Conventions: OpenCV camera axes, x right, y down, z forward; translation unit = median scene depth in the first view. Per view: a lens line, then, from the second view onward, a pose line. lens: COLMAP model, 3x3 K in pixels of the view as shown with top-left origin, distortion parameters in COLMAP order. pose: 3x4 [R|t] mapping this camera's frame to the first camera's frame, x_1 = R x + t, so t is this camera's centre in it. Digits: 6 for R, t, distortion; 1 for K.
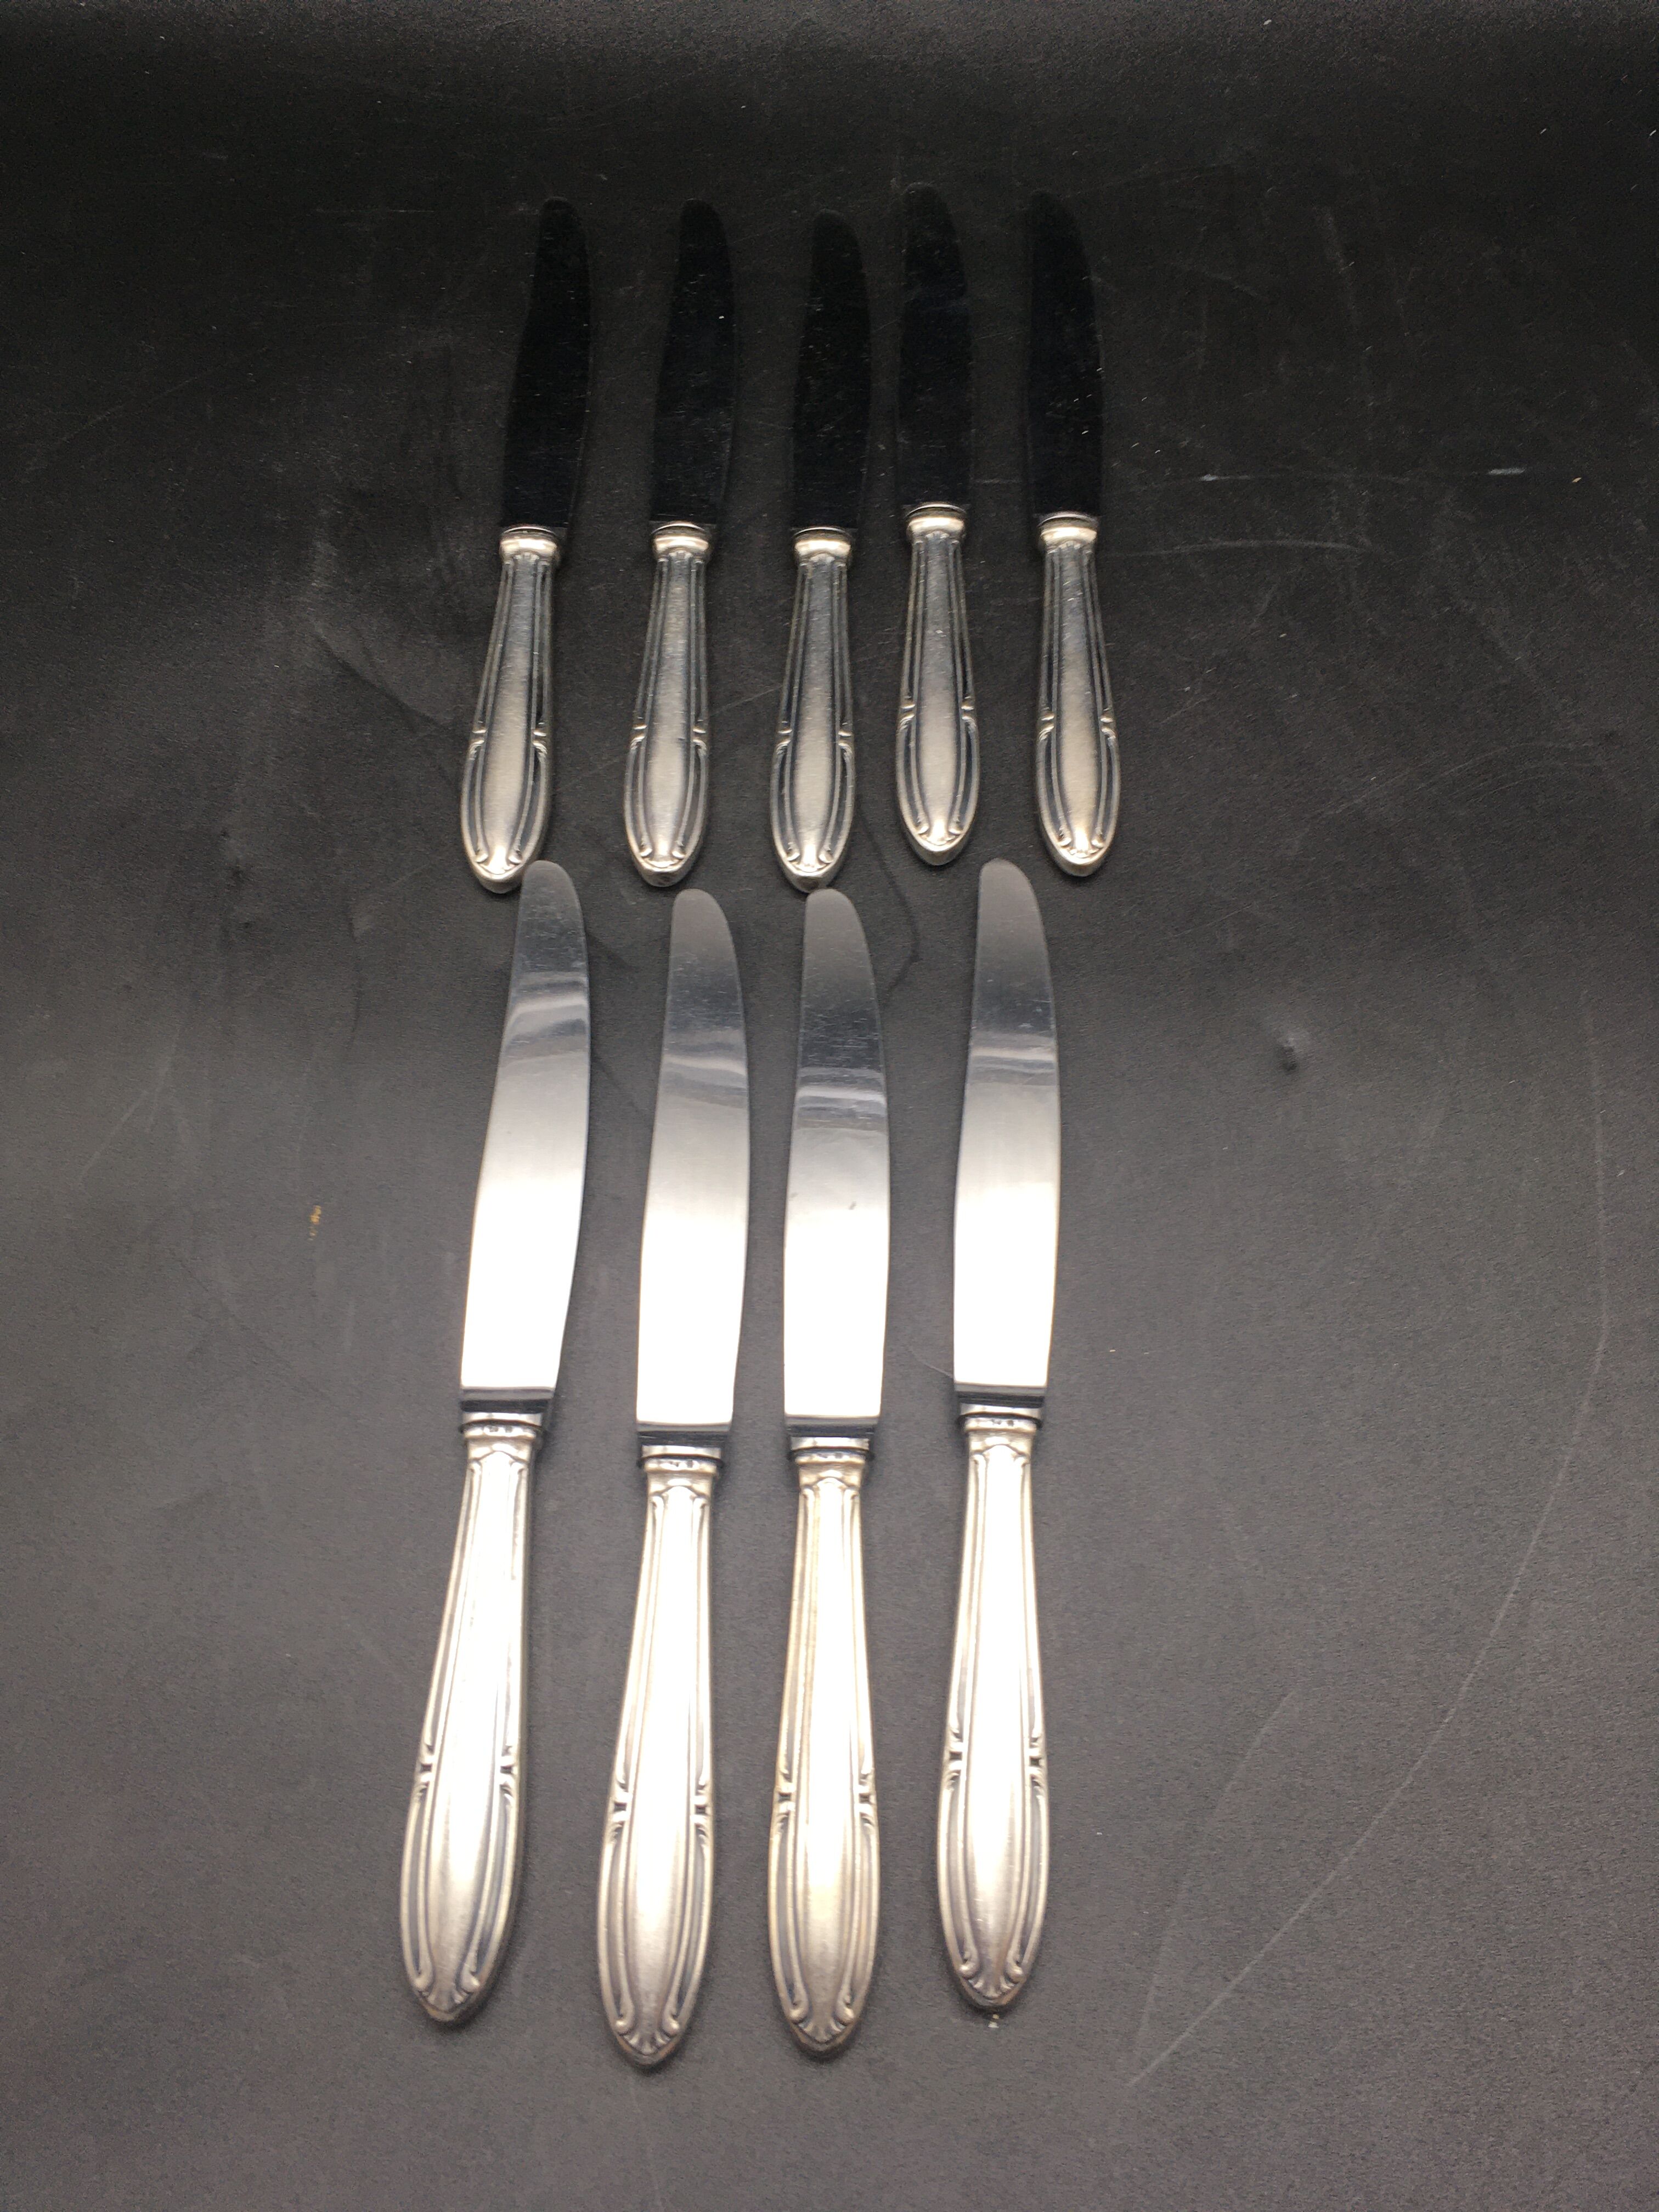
lens RADIAL K [[1924.8, 0, 850.5], [0, 1924.8, 1102.5], [0, 0, 1]] dist [0.041647, -0.097762]
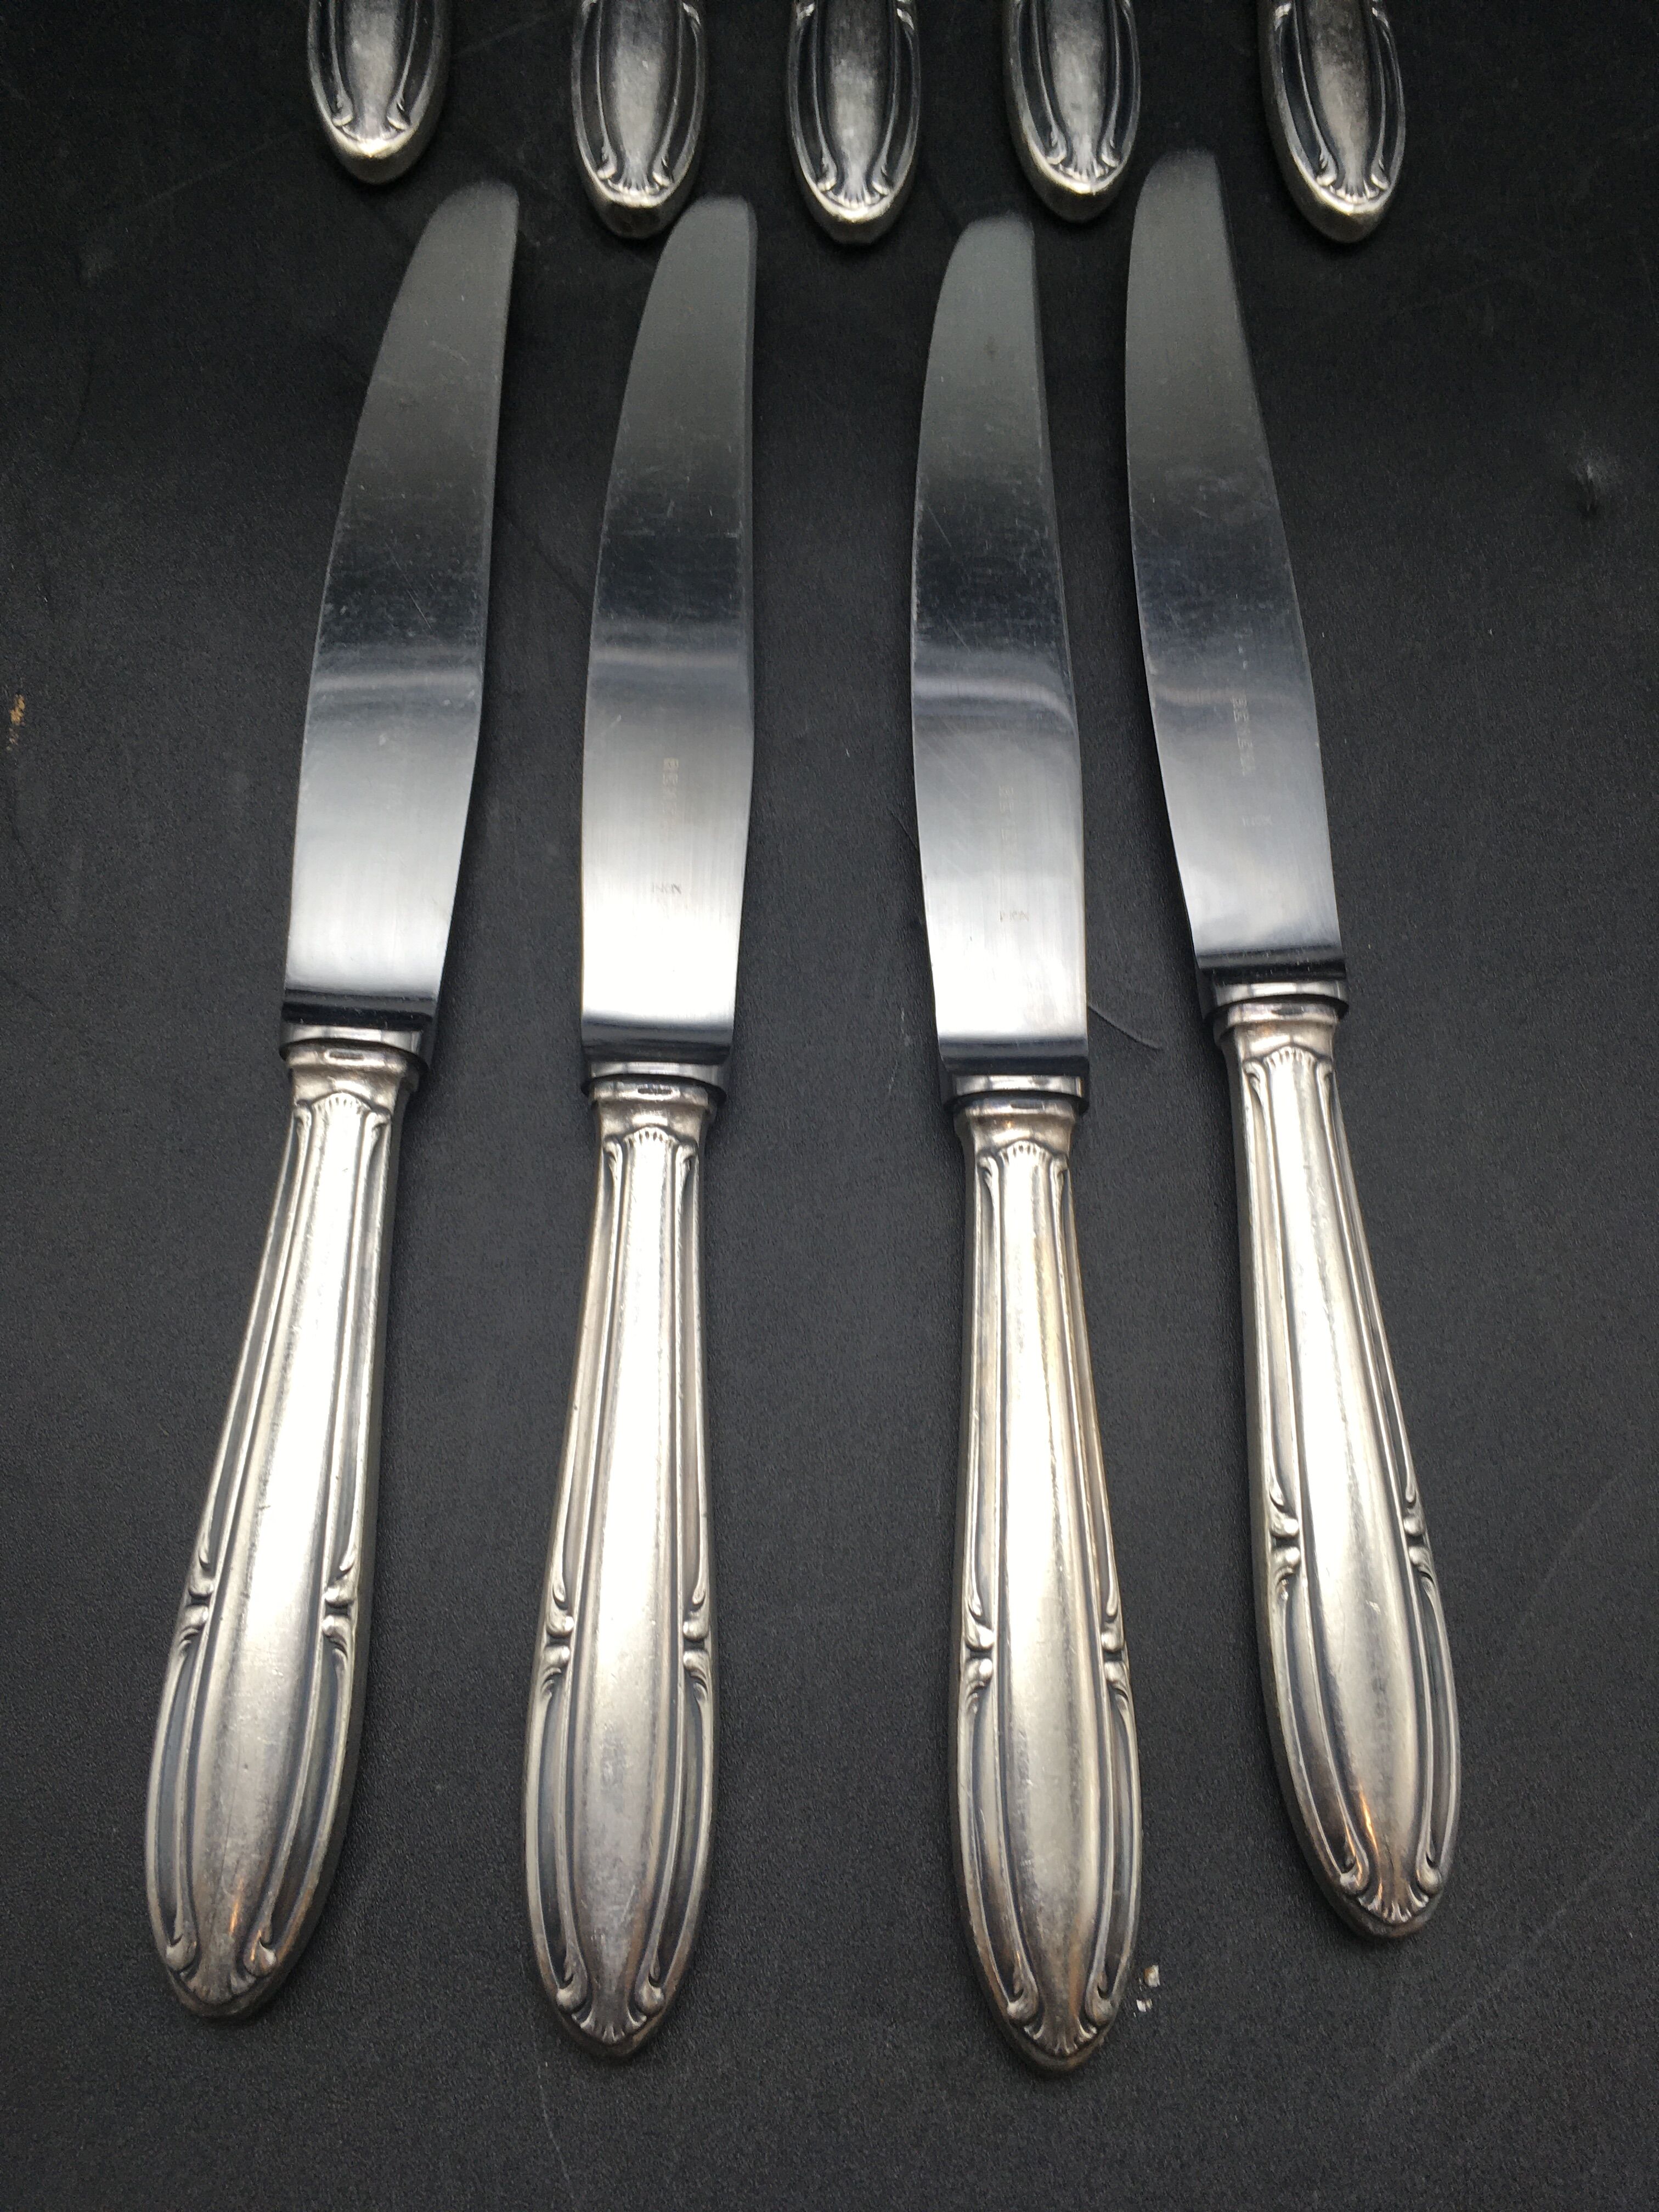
lens RADIAL K [[1924.8, 0, 825.9], [0, 1924.8, 1139.9], [0, 0, 1]] dist [0.041647, -0.097762]
pose [[0.999400, 0.013765, 0.031794, -0.035791], [-0.018759, 0.986522, 0.162547, 0.084033], [-0.029128, -0.163046, 0.986188, 0.330202]]
